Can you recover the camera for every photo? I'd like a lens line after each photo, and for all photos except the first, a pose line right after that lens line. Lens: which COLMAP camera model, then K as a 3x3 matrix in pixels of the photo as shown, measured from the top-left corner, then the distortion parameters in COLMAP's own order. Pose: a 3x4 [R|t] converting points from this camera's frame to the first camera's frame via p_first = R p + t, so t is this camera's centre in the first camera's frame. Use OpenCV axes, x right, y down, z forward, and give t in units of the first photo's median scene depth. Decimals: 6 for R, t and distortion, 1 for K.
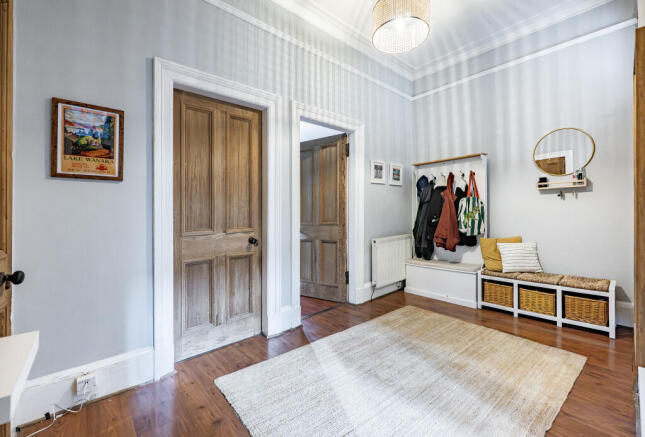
lens RADIAL K [[276.8, 0, 322.5], [0, 276.8, 218.5], [0, 0, 1]] dist [-0.001374, -0.000222]
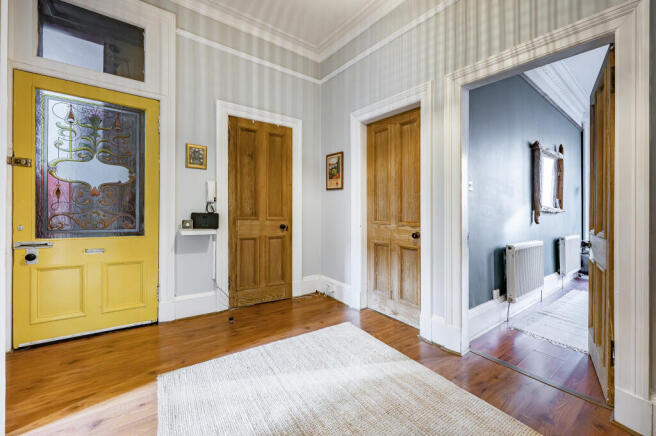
lens RADIAL K [[265.3, 0, 328.9], [0, 265.3, 206.7], [0, 0, 1]] dist [0.000544, 0.000110]
pose [[-0.070766, 0.019401, -0.997304, 0.885870], [-0.025148, 0.999458, 0.021227, -0.045900], [0.997176, 0.026582, -0.070240, 0.869990]]
